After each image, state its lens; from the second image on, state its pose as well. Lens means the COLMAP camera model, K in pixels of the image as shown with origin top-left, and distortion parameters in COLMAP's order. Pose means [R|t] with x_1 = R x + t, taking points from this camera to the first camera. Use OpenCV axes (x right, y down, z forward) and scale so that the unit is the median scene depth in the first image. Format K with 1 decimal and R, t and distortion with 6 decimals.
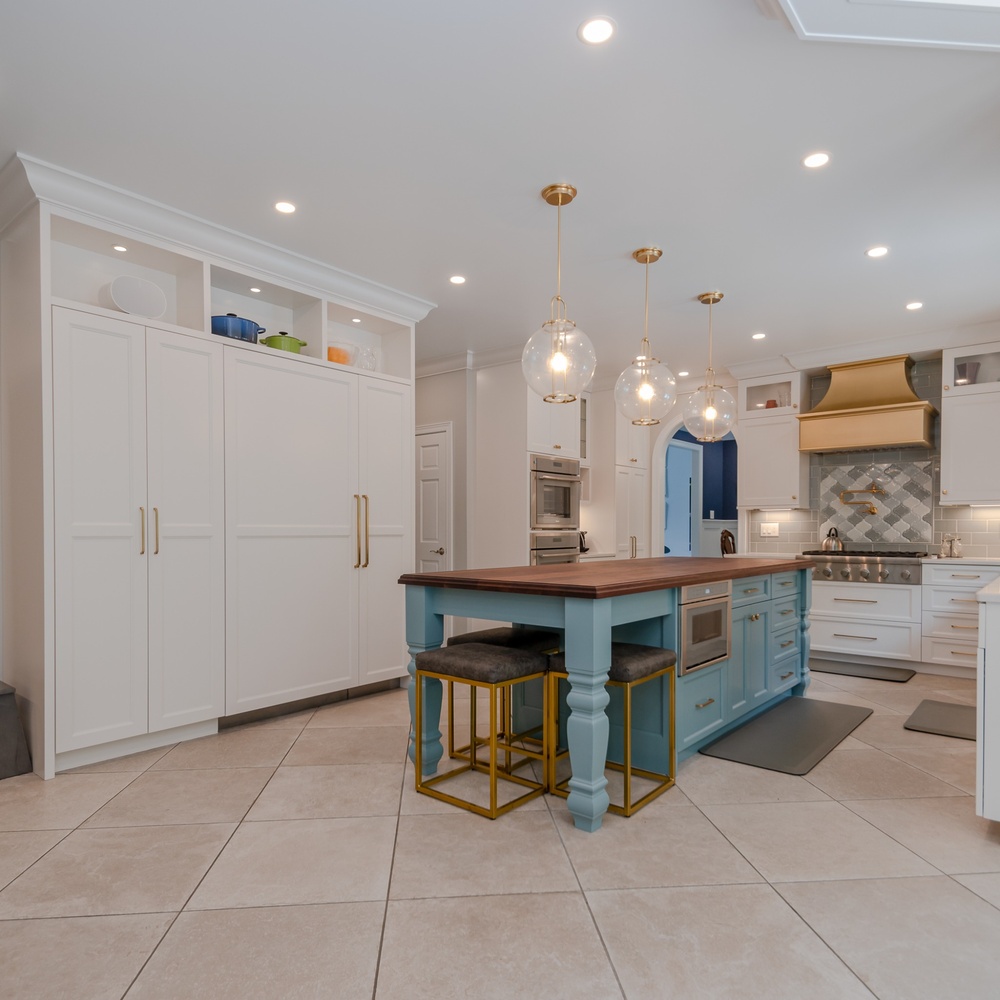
lens RADIAL K [[658.5, 0, 520.3], [0, 658.5, 542.5], [0, 0, 1]] dist [0.030752, -0.001746]
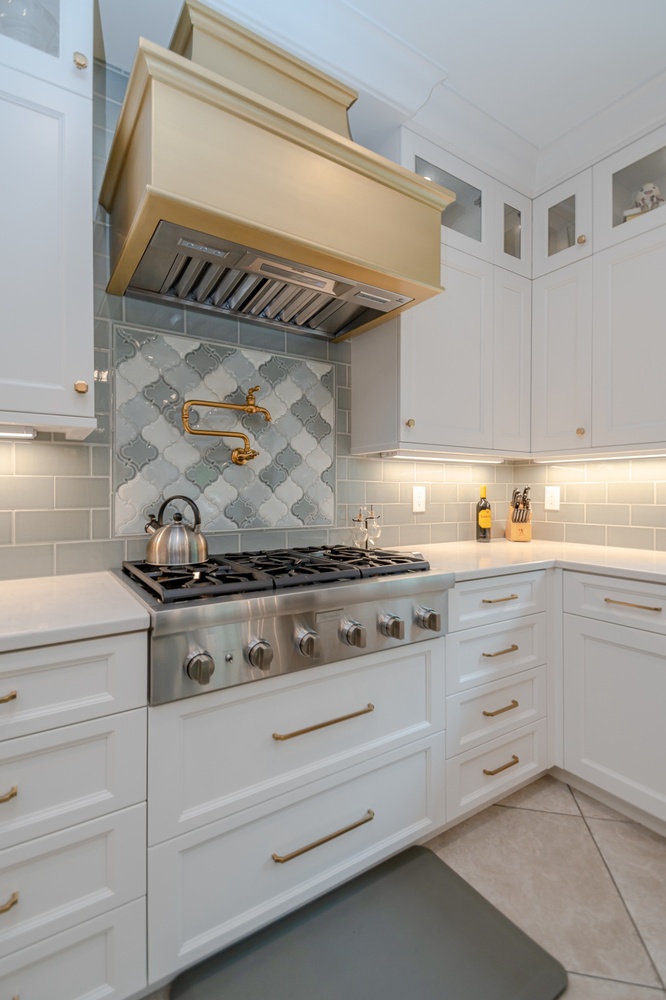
lens RADIAL K [[472.7, 0, 322.3], [0, 472.7, 489.6], [0, 0, 1]] dist [0.024196, -0.021049]
pose [[0.309949, 0.003639, 0.950746, 0.325182], [0.015552, 0.999839, -0.008897, -0.028498], [-0.950626, 0.017544, 0.309843, 1.079066]]
